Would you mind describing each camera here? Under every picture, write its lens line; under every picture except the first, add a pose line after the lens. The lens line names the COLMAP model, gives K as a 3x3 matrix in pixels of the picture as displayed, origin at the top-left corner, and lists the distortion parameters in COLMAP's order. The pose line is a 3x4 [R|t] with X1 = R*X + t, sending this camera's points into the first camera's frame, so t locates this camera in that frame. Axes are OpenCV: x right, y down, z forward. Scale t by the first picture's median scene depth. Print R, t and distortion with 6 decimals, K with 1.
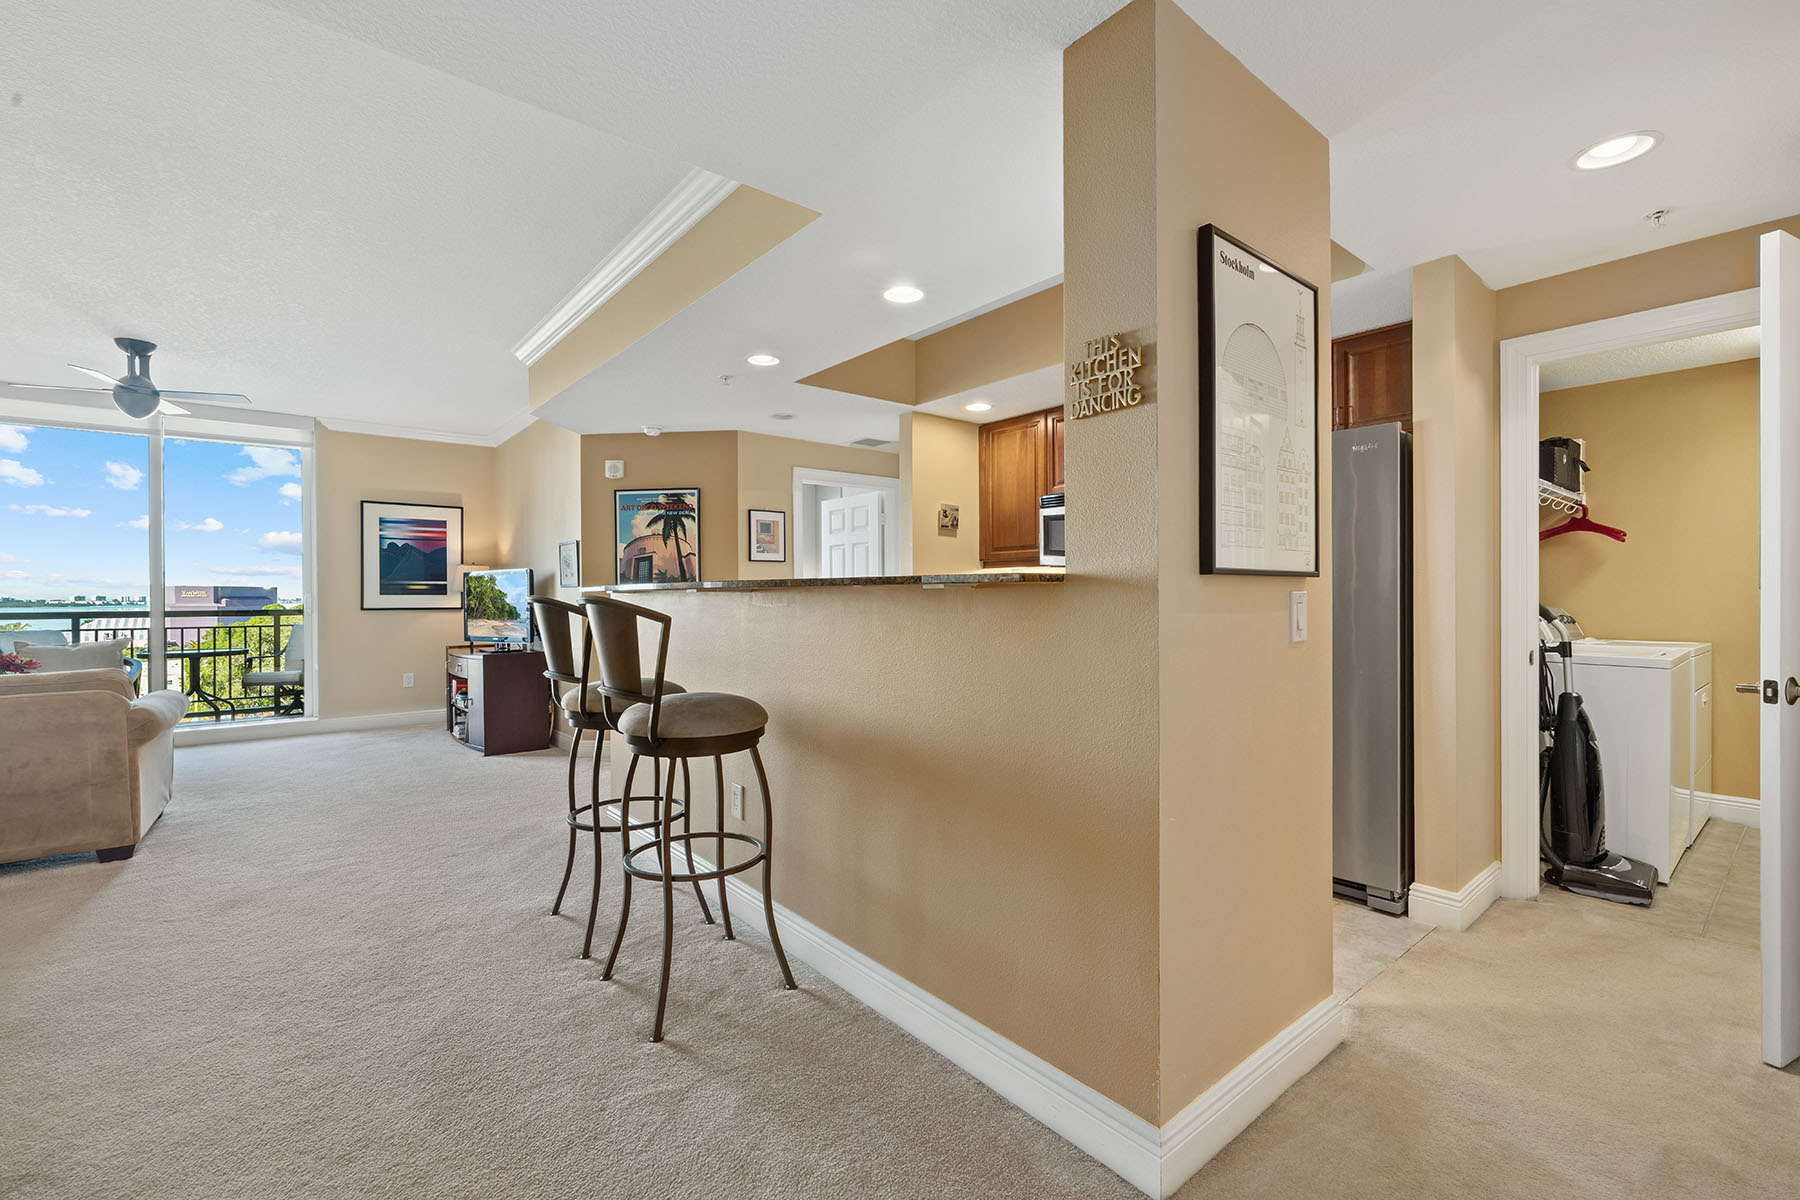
lens RADIAL K [[774.9, 0, 903.8], [0, 774.9, 595.6], [0, 0, 1]] dist [-0.000901, -0.000248]
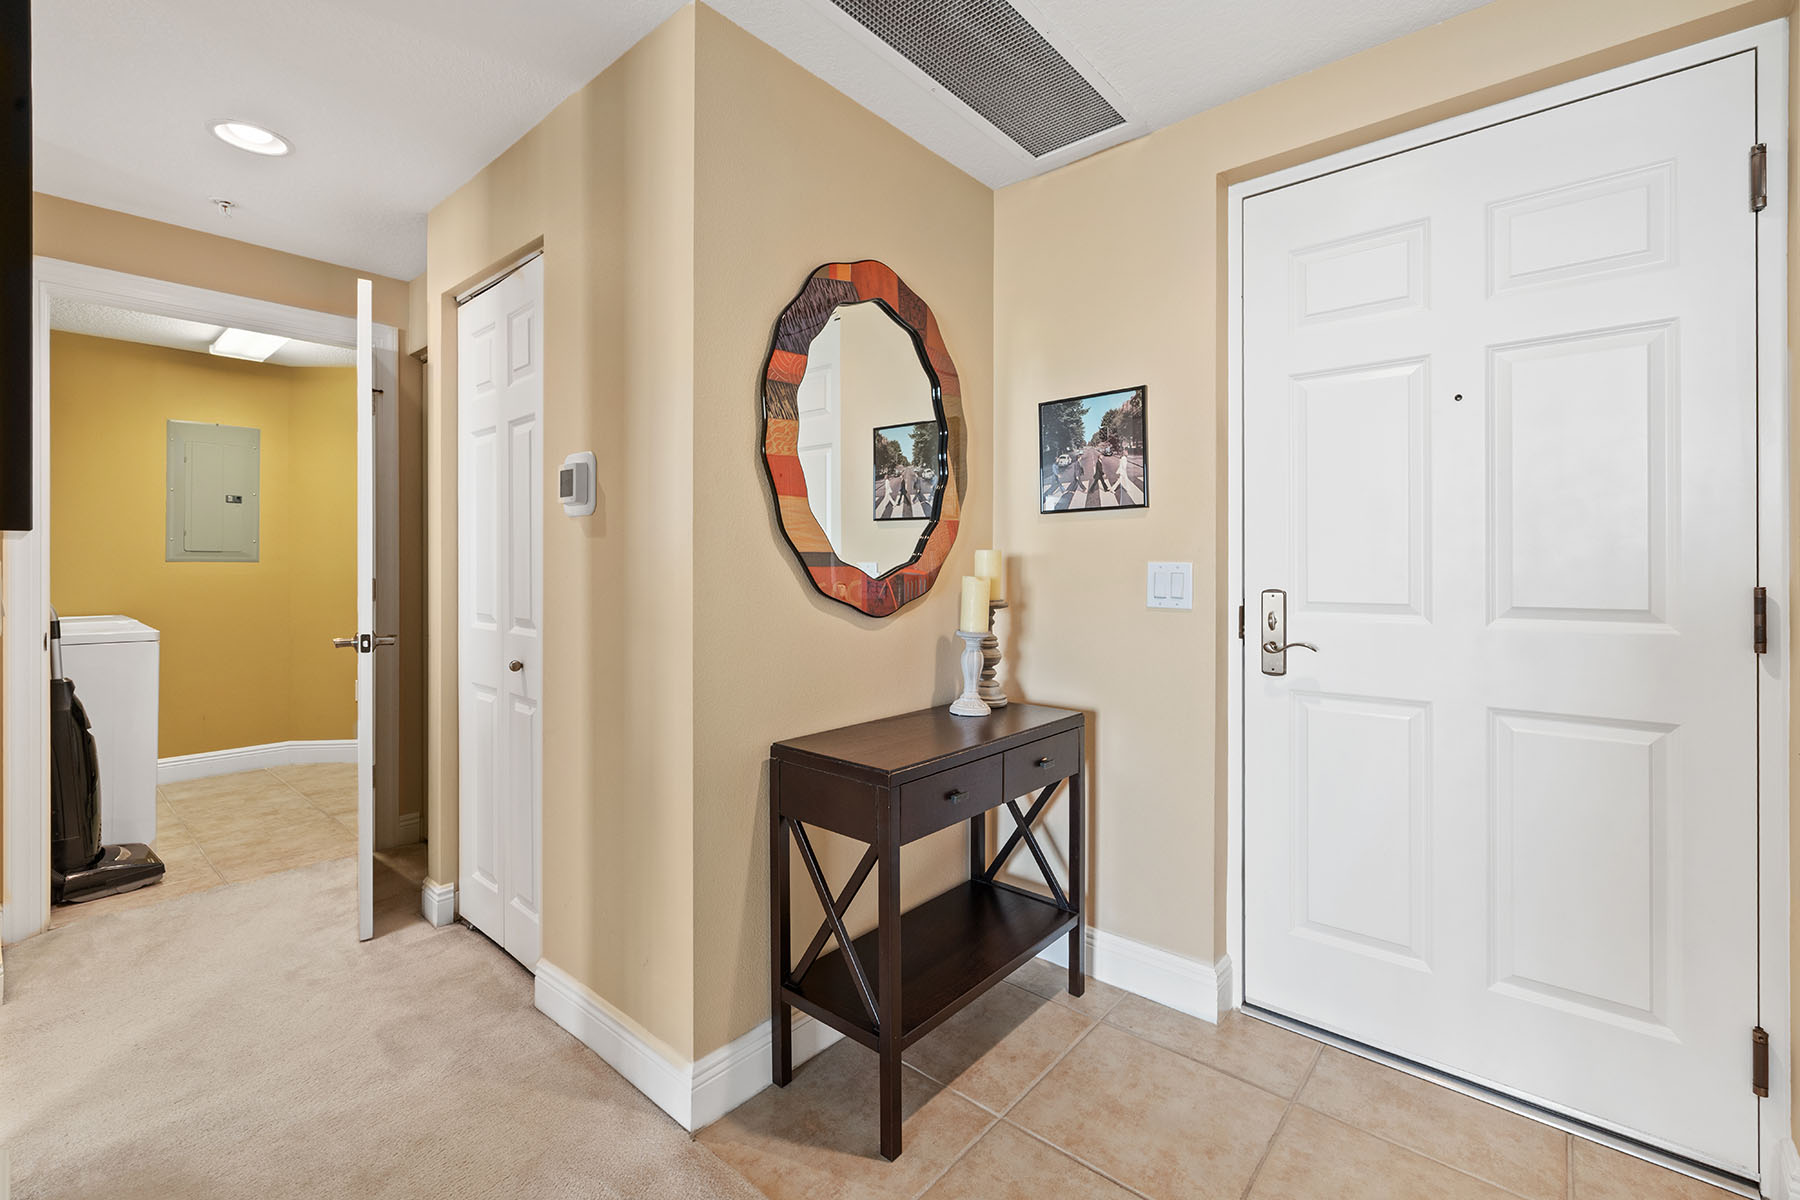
lens RADIAL K [[774.9, 0, 914.6], [0, 774.9, 561.9], [0, 0, 1]] dist [-0.000901, -0.000248]
pose [[-0.178237, 0.004990, 0.983975, -0.169881], [0.001559, 0.999987, -0.004789, -0.001247], [-0.983986, 0.000681, -0.178242, 0.206060]]
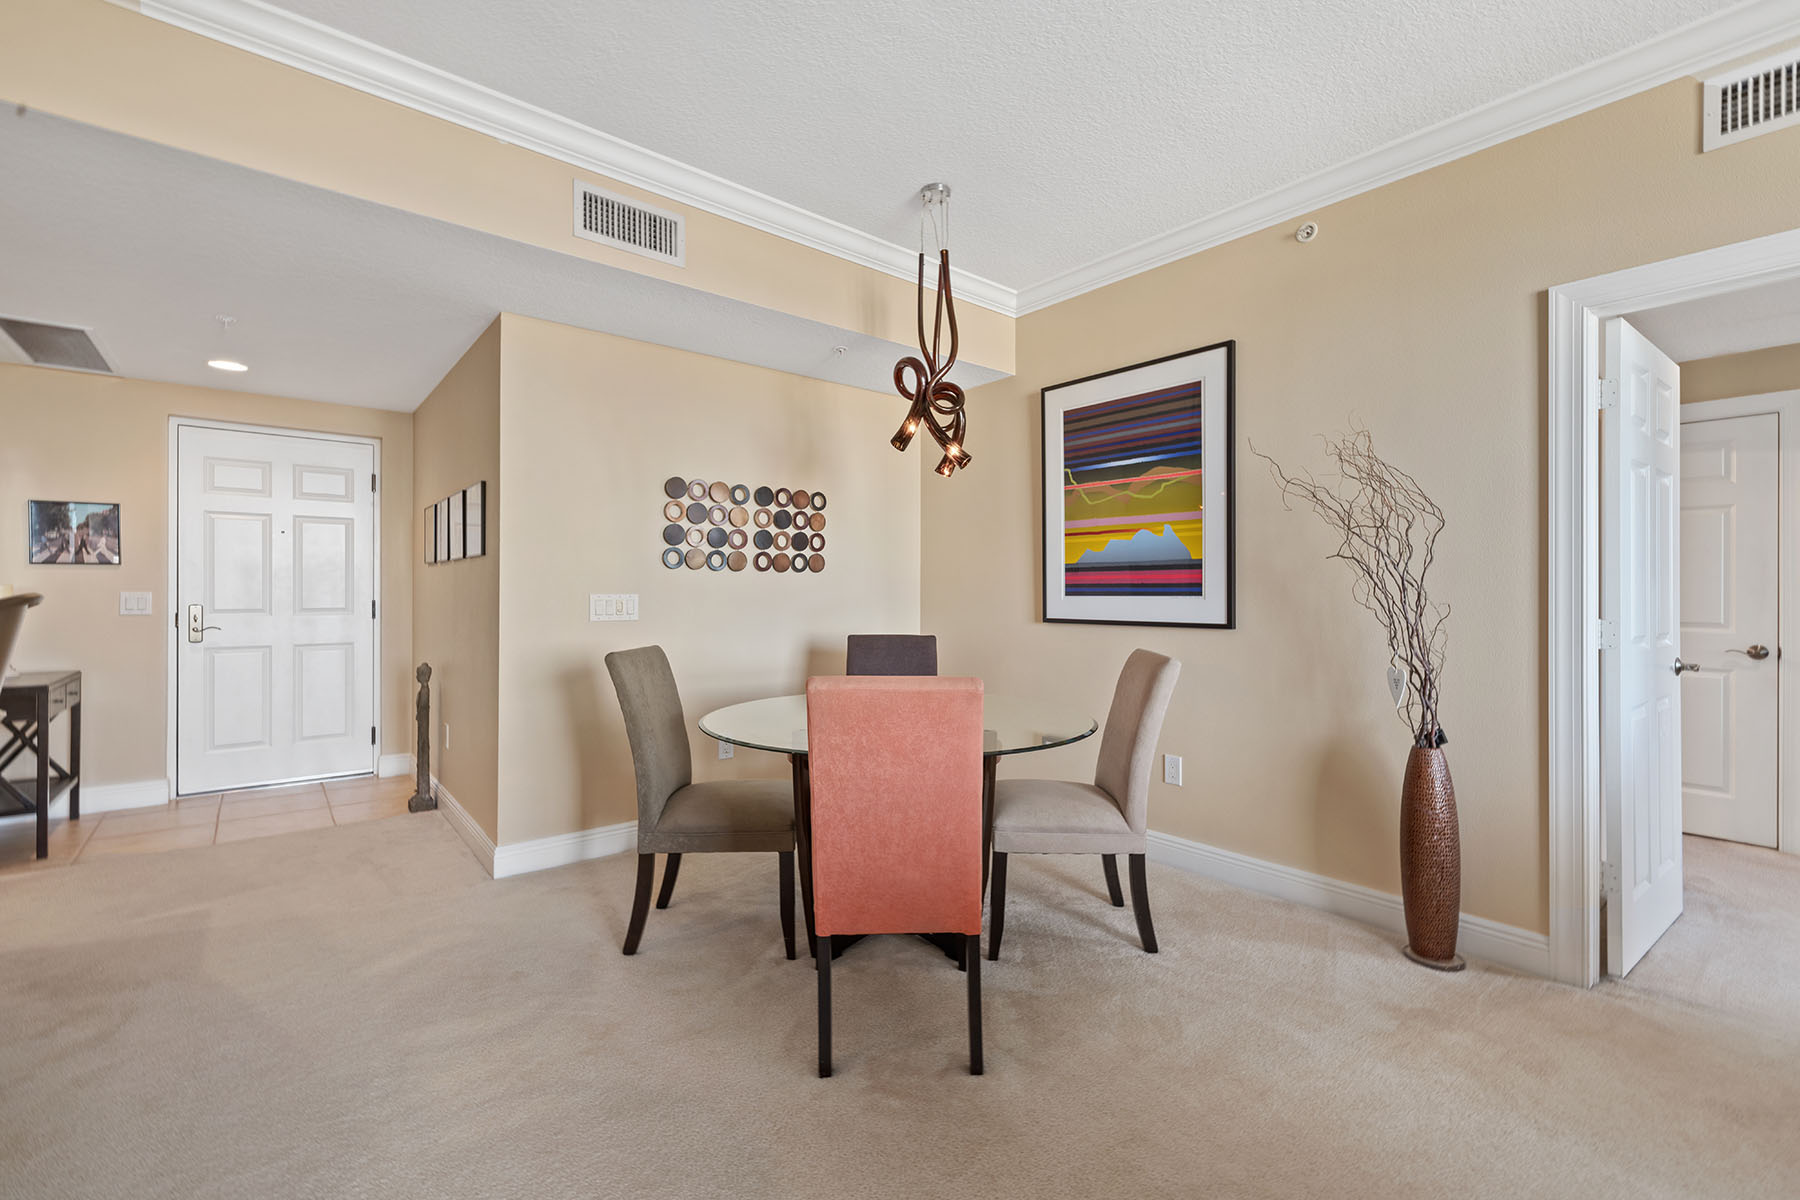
lens RADIAL K [[774.9, 0, 904.9], [0, 774.9, 593.4], [0, 0, 1]] dist [-0.000901, -0.000248]
pose [[-0.999971, 0.002237, -0.007346, -0.814651], [0.002231, 0.999997, 0.000772, 0.000127], [0.007348, 0.000756, -0.999973, 1.126269]]
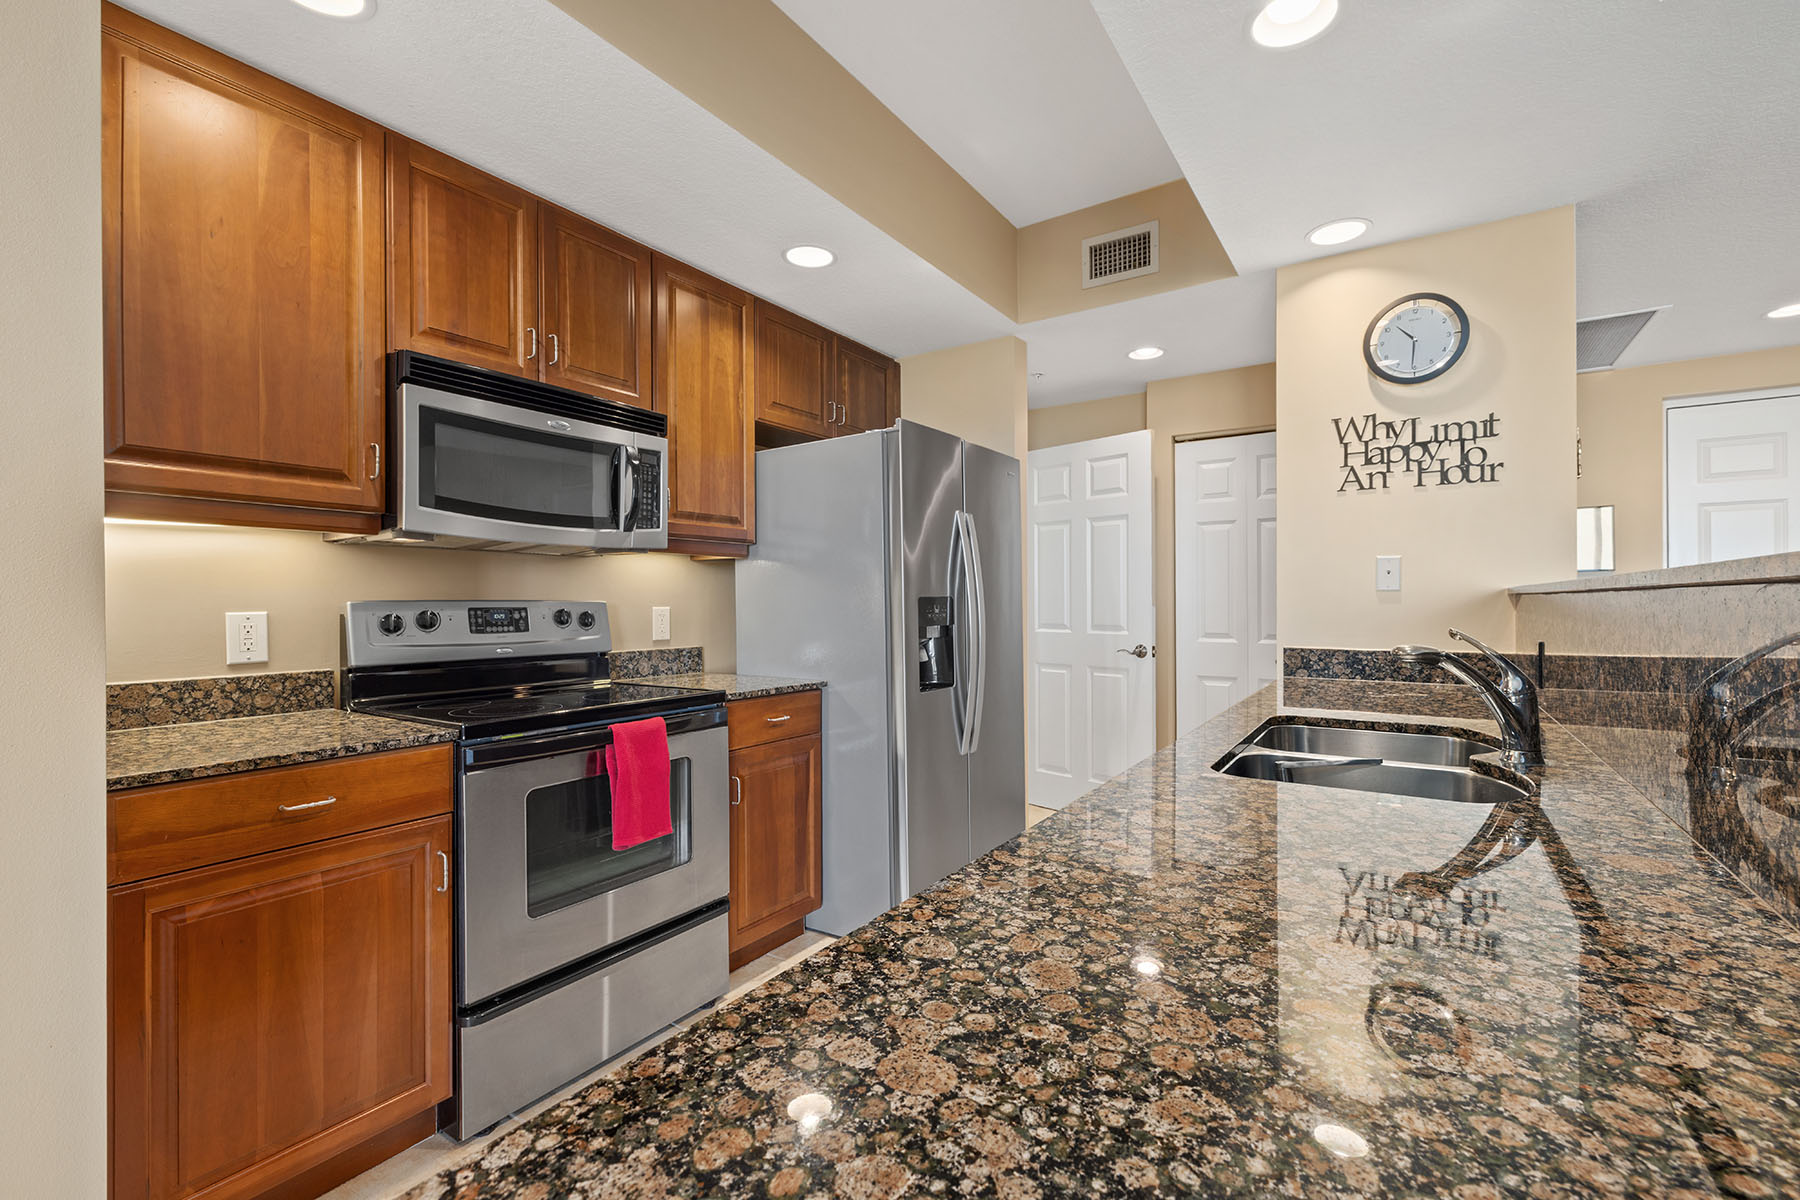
lens RADIAL K [[774.9, 0, 900.6], [0, 774.9, 601.5], [0, 0, 1]] dist [-0.000901, -0.000248]
pose [[-0.282719, 0.006548, 0.959180, -0.375129], [0.006445, 0.999967, -0.004927, -0.002961], [-0.959181, 0.004789, -0.282752, 1.227347]]
